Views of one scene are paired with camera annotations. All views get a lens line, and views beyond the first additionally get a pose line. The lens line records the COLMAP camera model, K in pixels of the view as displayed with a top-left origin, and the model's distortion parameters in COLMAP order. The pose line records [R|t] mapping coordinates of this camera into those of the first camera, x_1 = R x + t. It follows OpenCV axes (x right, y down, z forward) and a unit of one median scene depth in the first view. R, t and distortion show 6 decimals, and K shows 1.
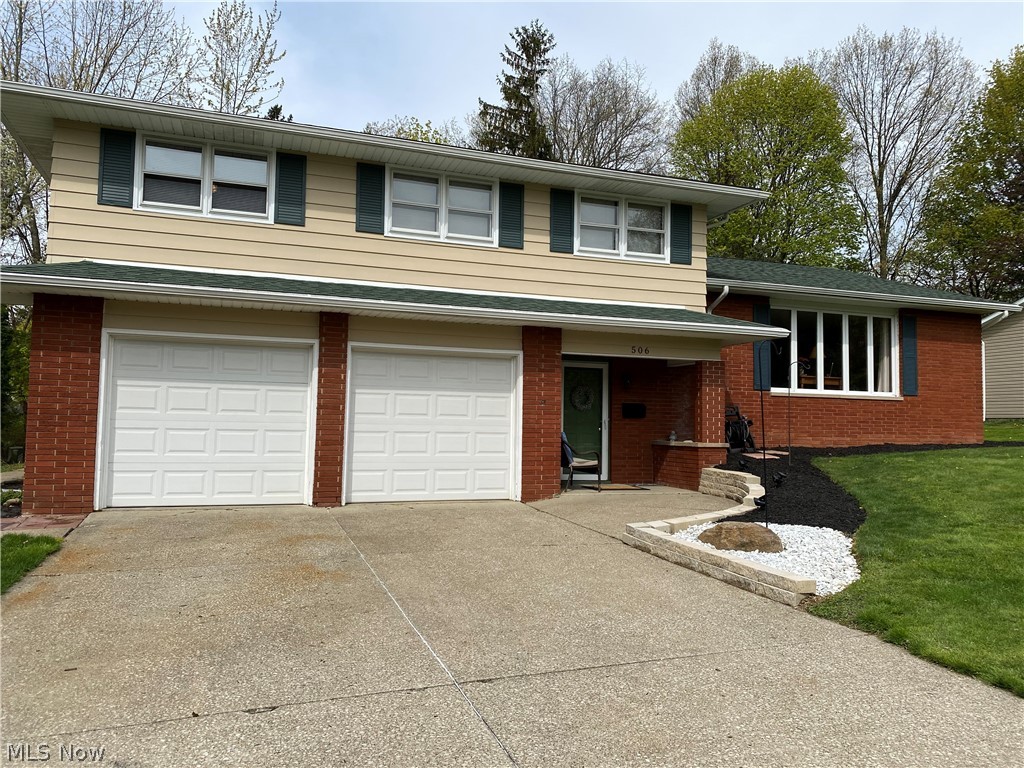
lens RADIAL K [[786.7, 0, 513.4], [0, 786.7, 387.3], [0, 0, 1]] dist [0.034184, -0.039943]
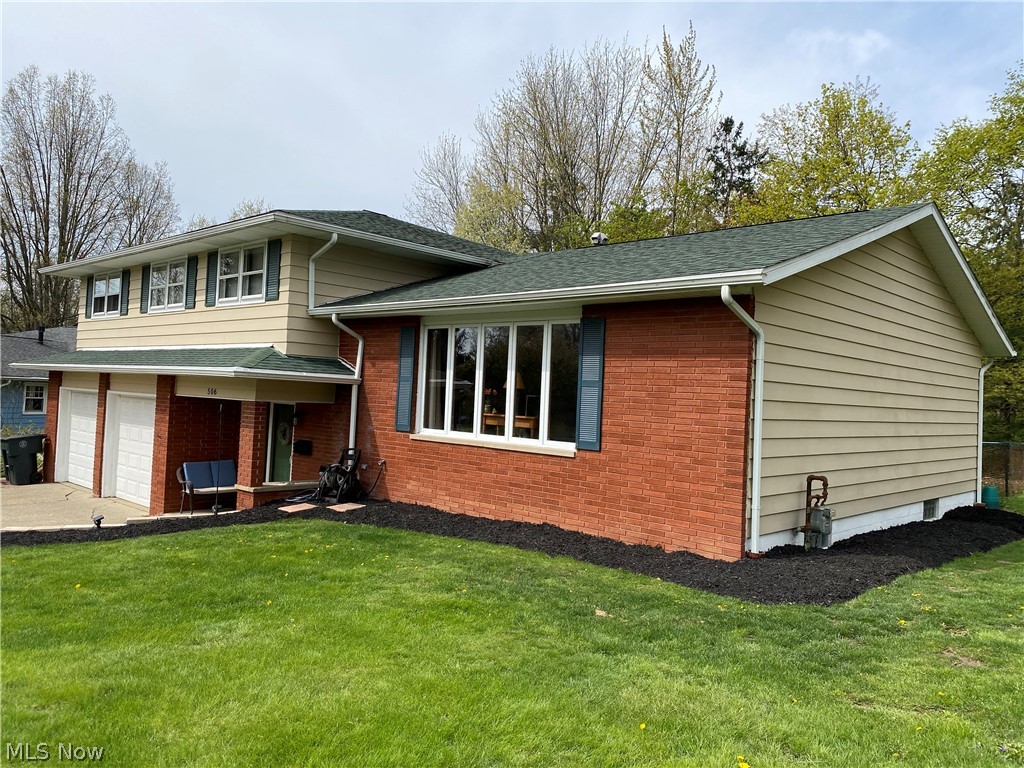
lens RADIAL K [[786.7, 0, 519.3], [0, 786.7, 383.5], [0, 0, 1]] dist [0.034184, -0.039943]
pose [[0.445866, -0.010067, -0.895043, 1.332385], [0.006795, 0.999946, -0.007862, -0.047236], [0.895074, -0.002577, 0.445911, 0.908037]]
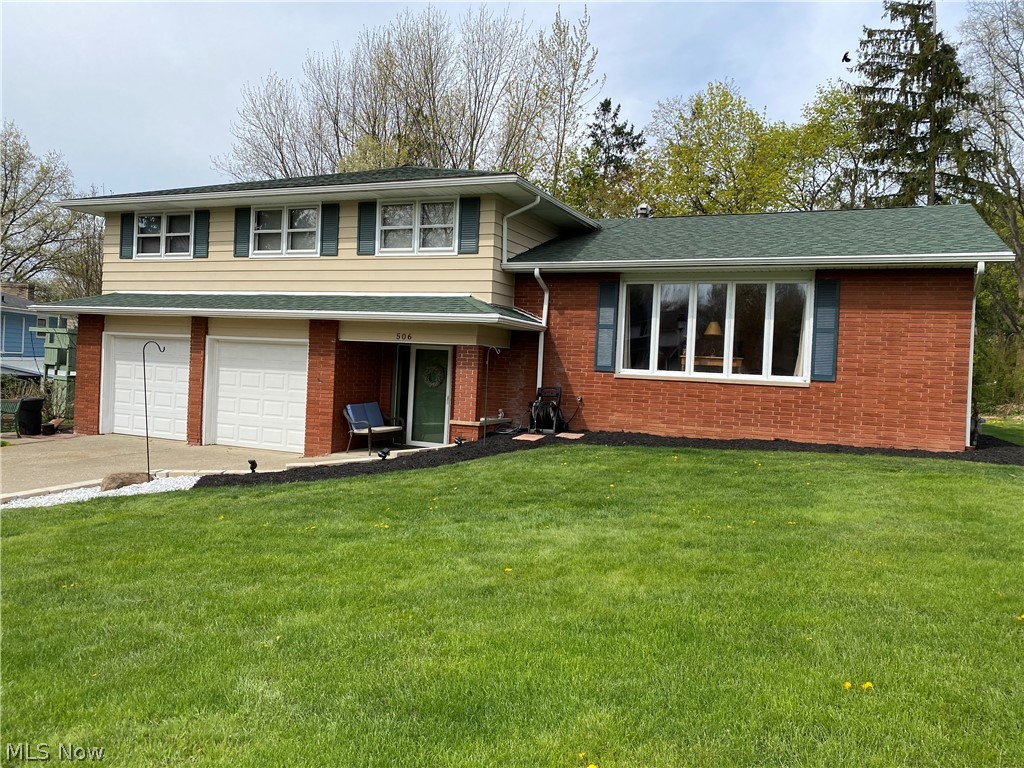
lens RADIAL K [[786.7, 0, 511.3], [0, 786.7, 384.0], [0, 0, 1]] dist [0.034184, -0.039943]
pose [[0.718068, 0.031647, -0.695253, 1.089097], [0.000974, 0.998919, 0.046475, -0.031412], [0.695972, -0.034050, 0.717261, 0.290893]]
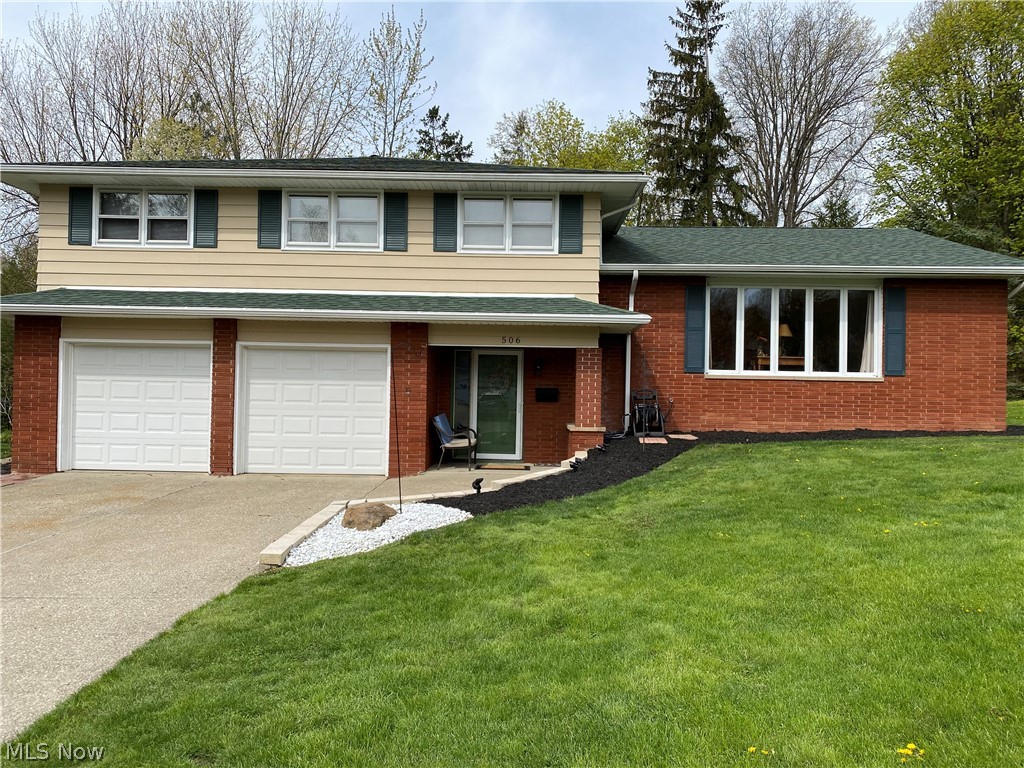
lens RADIAL K [[786.7, 0, 511.9], [0, 786.7, 383.9], [0, 0, 1]] dist [0.034184, -0.039943]
pose [[0.932343, -0.002489, -0.361567, 0.555606], [0.016145, 0.999266, 0.034752, -0.024773], [0.361215, -0.038239, 0.931698, 0.008535]]
